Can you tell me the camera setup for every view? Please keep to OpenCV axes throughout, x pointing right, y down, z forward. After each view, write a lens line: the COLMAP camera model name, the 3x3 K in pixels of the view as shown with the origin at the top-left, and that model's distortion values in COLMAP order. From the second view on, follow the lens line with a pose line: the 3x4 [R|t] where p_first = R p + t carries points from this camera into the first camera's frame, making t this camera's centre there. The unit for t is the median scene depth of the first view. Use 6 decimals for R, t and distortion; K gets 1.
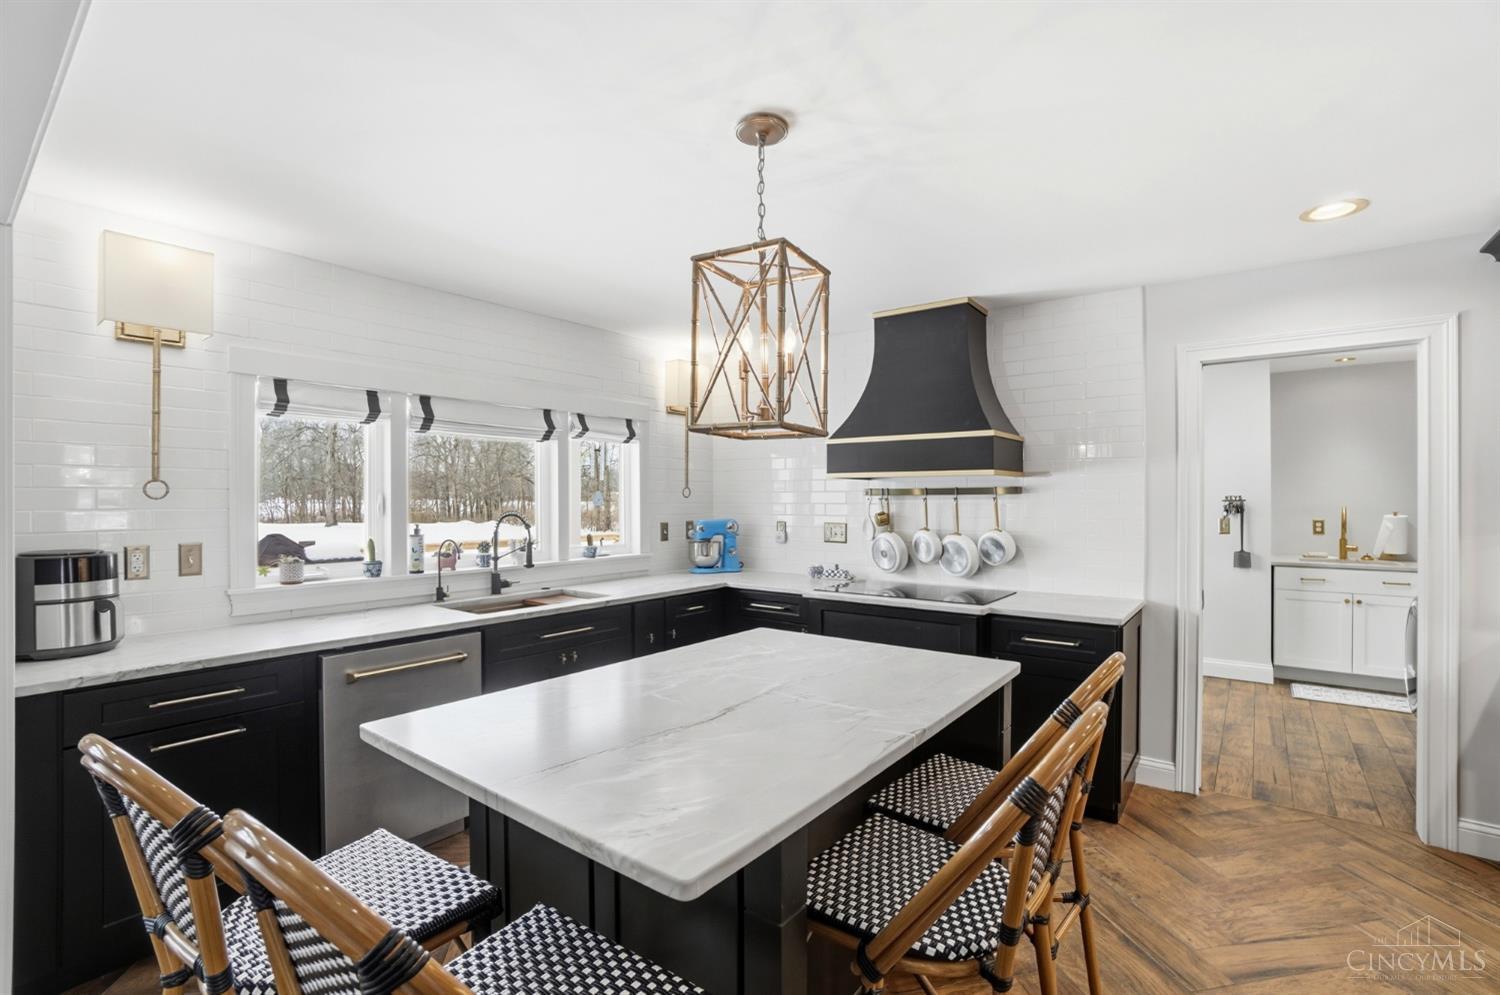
lens RADIAL K [[669.3, 0, 749.5], [0, 669.3, 505.6], [0, 0, 1]] dist [-0.027277, 0.000288]
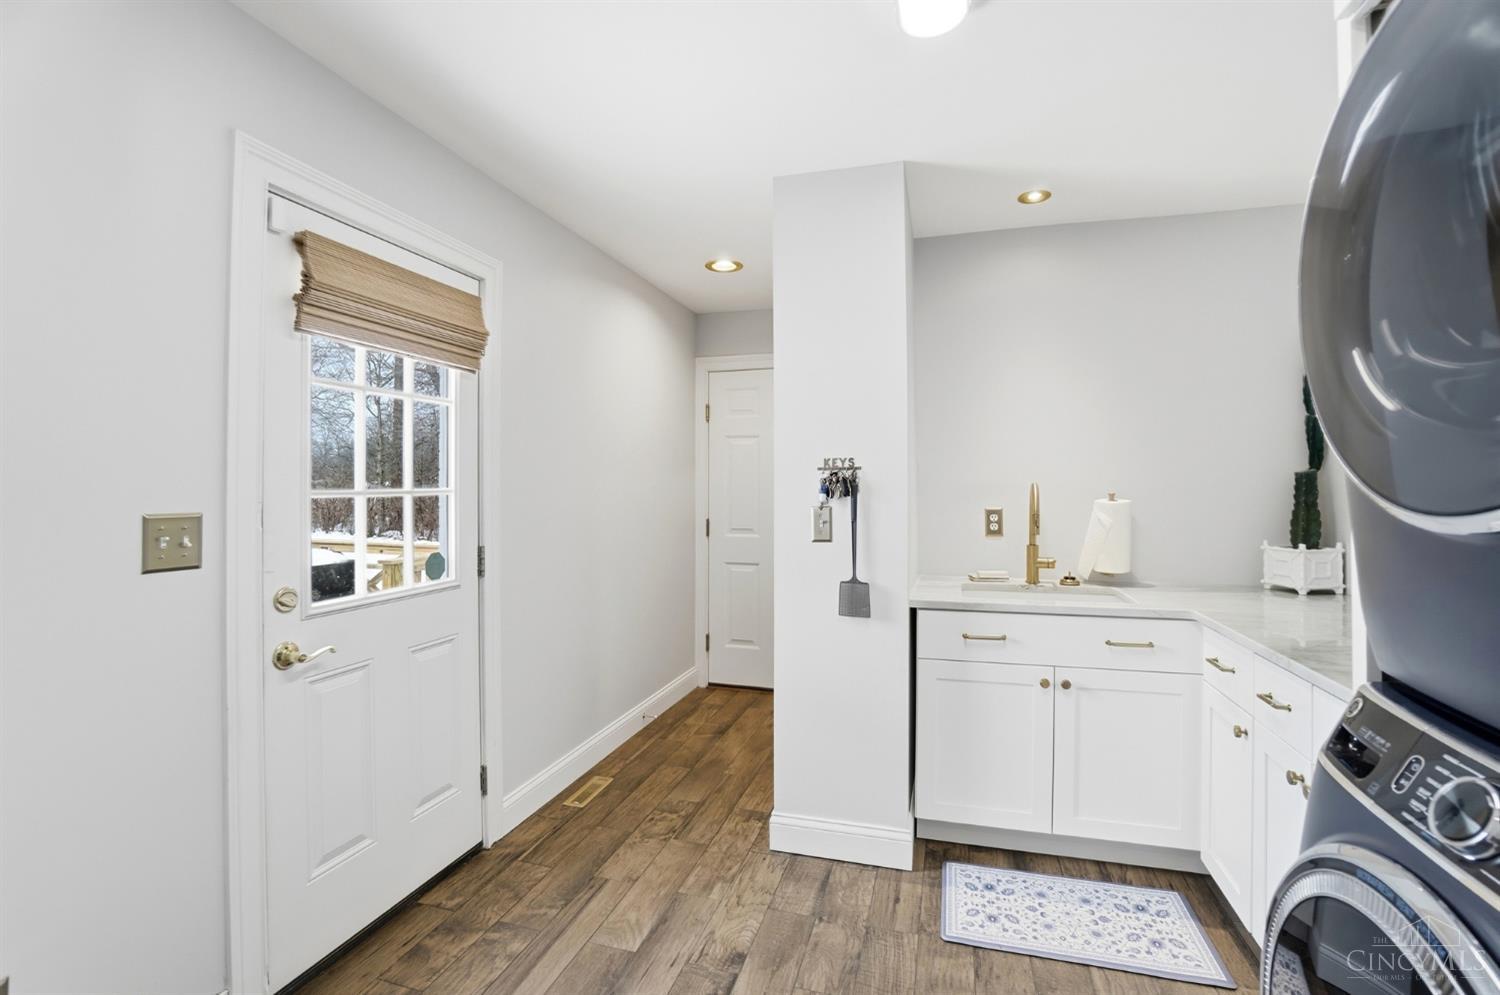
lens RADIAL K [[674.6, 0, 750.0], [0, 674.6, 497.5], [0, 0, 1]] dist [-0.066333, -0.000011]
pose [[0.933347, -0.002259, 0.358969, 0.514320], [0.002450, 0.999997, -0.000078, 0.012201], [-0.358968, 0.000952, 0.933349, 0.594772]]
